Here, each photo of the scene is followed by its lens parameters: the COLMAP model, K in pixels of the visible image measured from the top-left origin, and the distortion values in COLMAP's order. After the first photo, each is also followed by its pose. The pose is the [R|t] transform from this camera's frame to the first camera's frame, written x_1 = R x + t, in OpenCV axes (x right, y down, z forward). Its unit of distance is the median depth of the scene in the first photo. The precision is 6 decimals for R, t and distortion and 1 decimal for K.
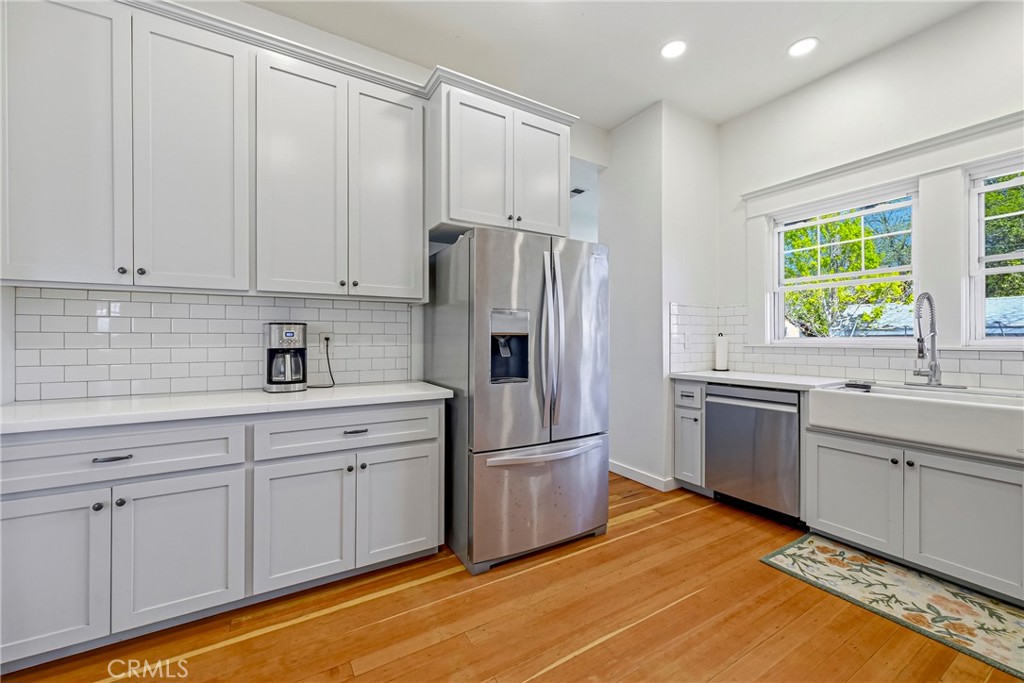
lens RADIAL K [[407.1, 0, 511.4], [0, 407.1, 335.7], [0, 0, 1]] dist [-0.000978, -0.000191]
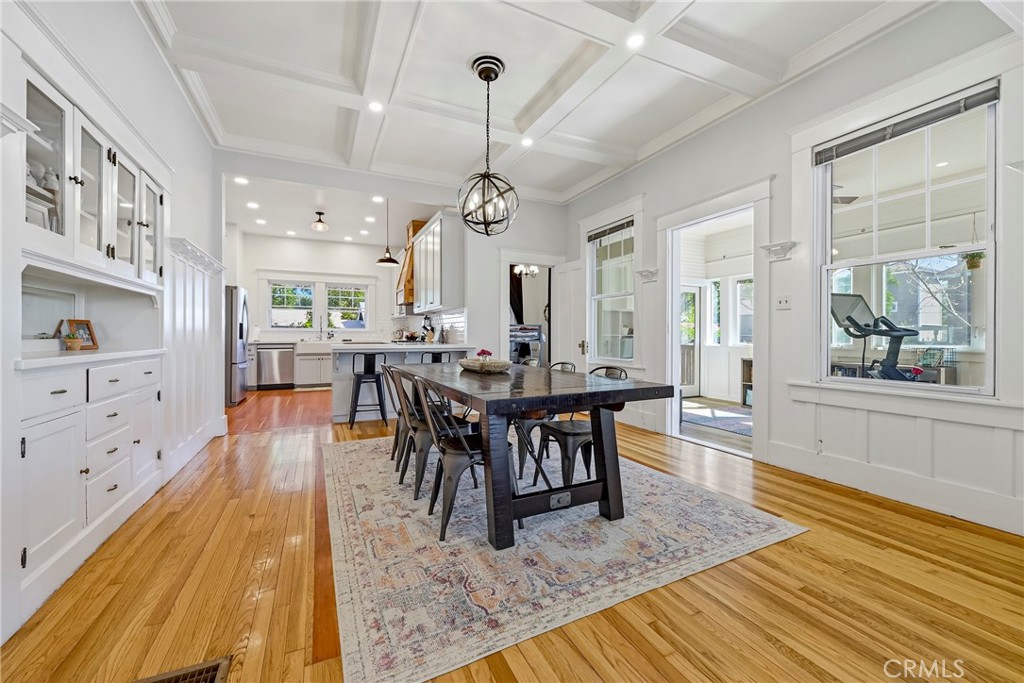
lens RADIAL K [[405.7, 0, 513.1], [0, 405.7, 341.2], [0, 0, 1]] dist [-0.000325, 0.000165]
pose [[0.094907, -0.011736, 0.995417, -2.501423], [-0.008786, 0.999882, 0.012626, 0.064776], [-0.995447, -0.009944, 0.094792, -1.110926]]
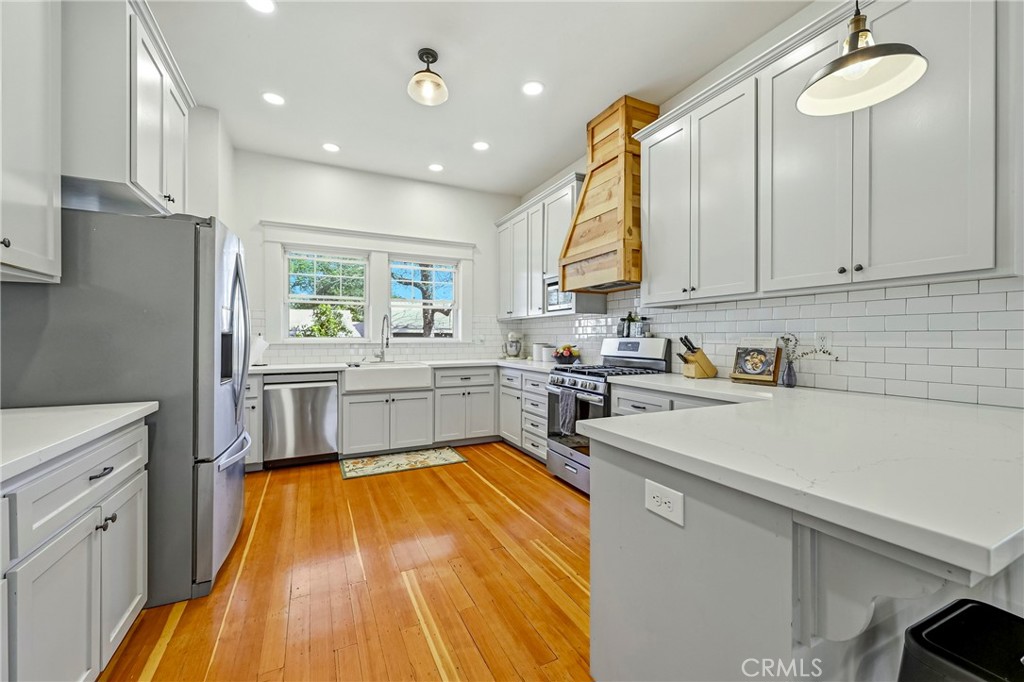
lens RADIAL K [[405.7, 0, 513.1], [0, 405.7, 340.7], [0, 0, 1]] dist [-0.000325, 0.000165]
pose [[0.077790, -0.005930, 0.996952, -0.860399], [-0.007329, 0.999952, 0.006520, 0.002805], [-0.996943, -0.007814, 0.077743, 0.222389]]
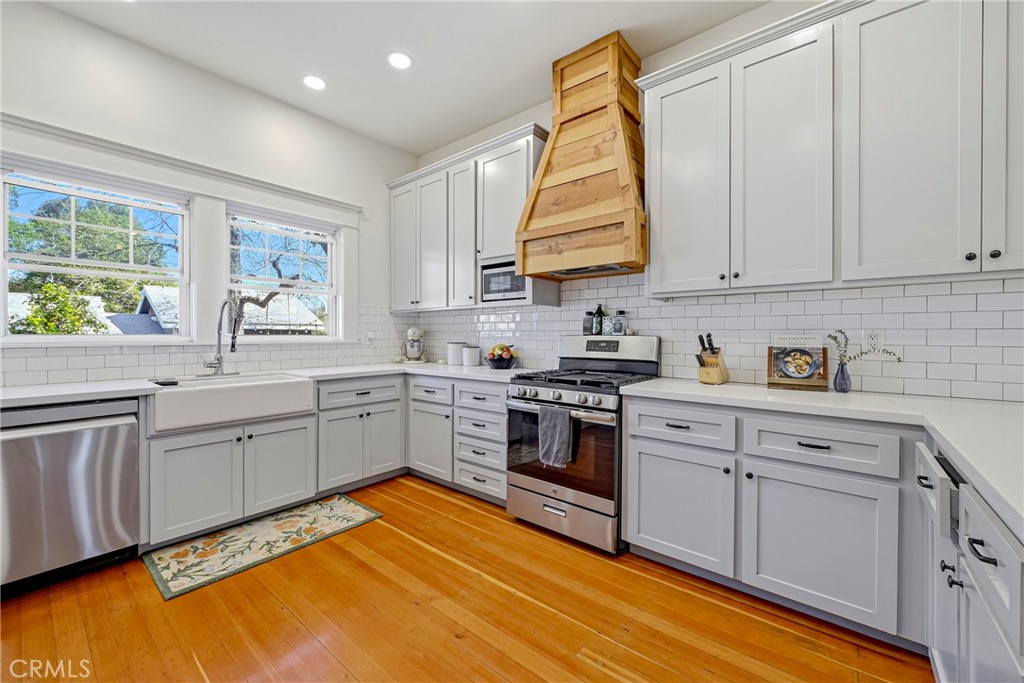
lens RADIAL K [[408.2, 0, 511.0], [0, 408.2, 337.5], [0, 0, 1]] dist [-0.000164, 0.000221]
pose [[-0.334667, -0.004986, 0.942323, -0.403822], [-0.006305, 0.999975, 0.003052, 0.002637], [-0.942315, -0.004919, -0.334690, 0.589956]]
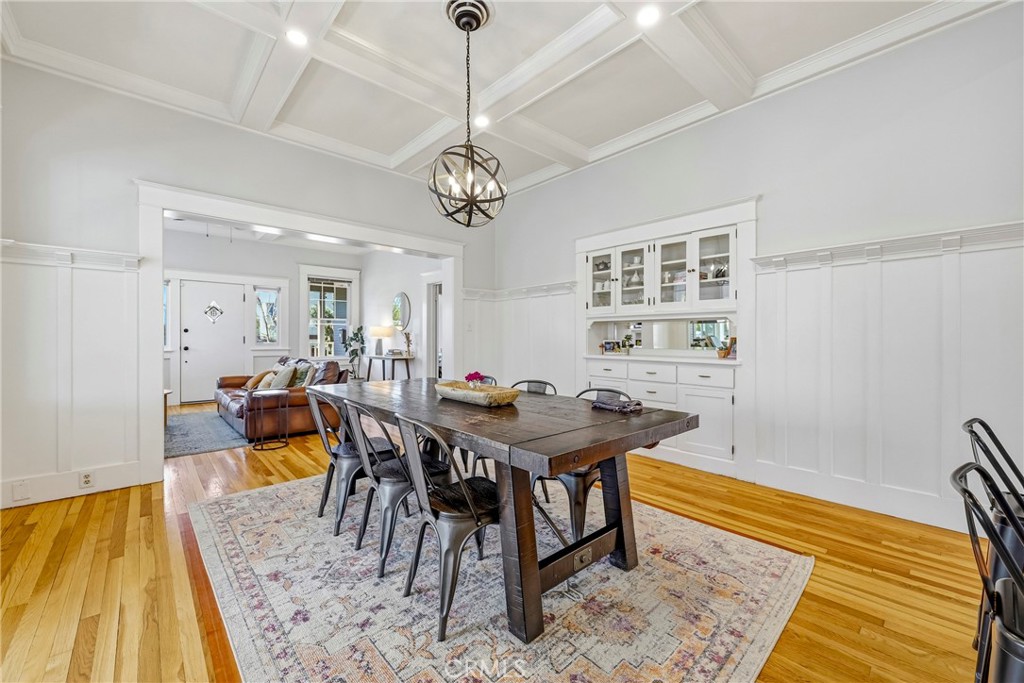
lens RADIAL K [[405.7, 0, 512.3], [0, 405.7, 339.4], [0, 0, 1]] dist [-0.002308, -0.000041]
pose [[0.192880, 0.005103, -0.981209, -0.127302], [0.007534, 0.999949, 0.006682, 0.021824], [0.981193, -0.008682, 0.192832, -0.993061]]
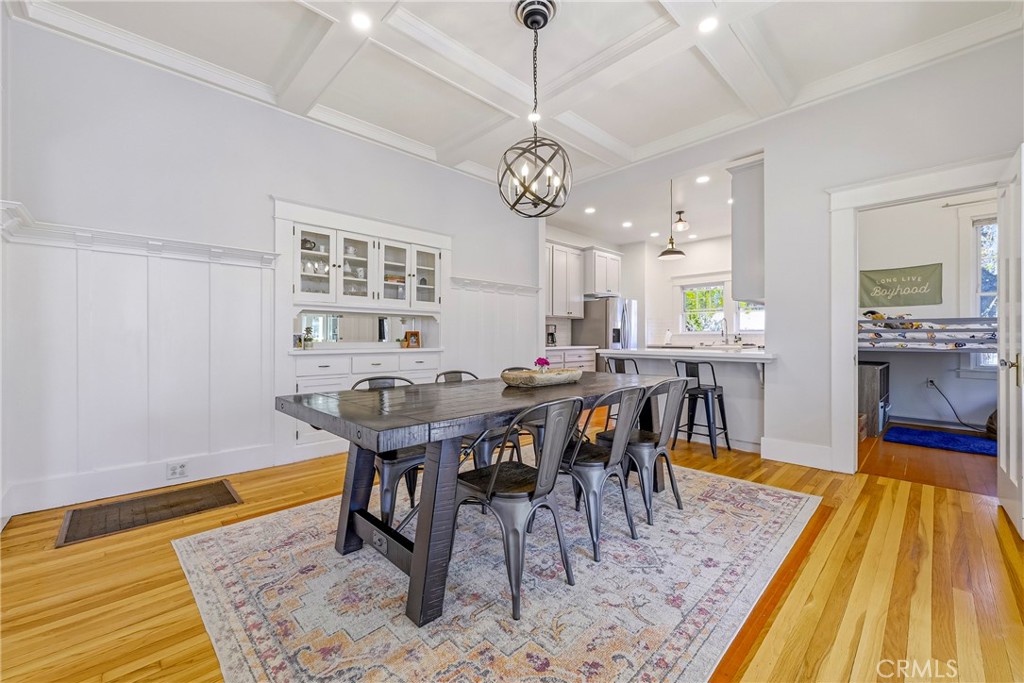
lens RADIAL K [[408.2, 0, 511.0], [0, 408.2, 337.5], [0, 0, 1]] dist [-0.000164, 0.000221]
pose [[0.975629, 0.000898, 0.219426, -1.480955], [-0.001634, 0.999994, 0.003175, 0.053897], [-0.219421, -0.003456, 0.975624, -1.948621]]
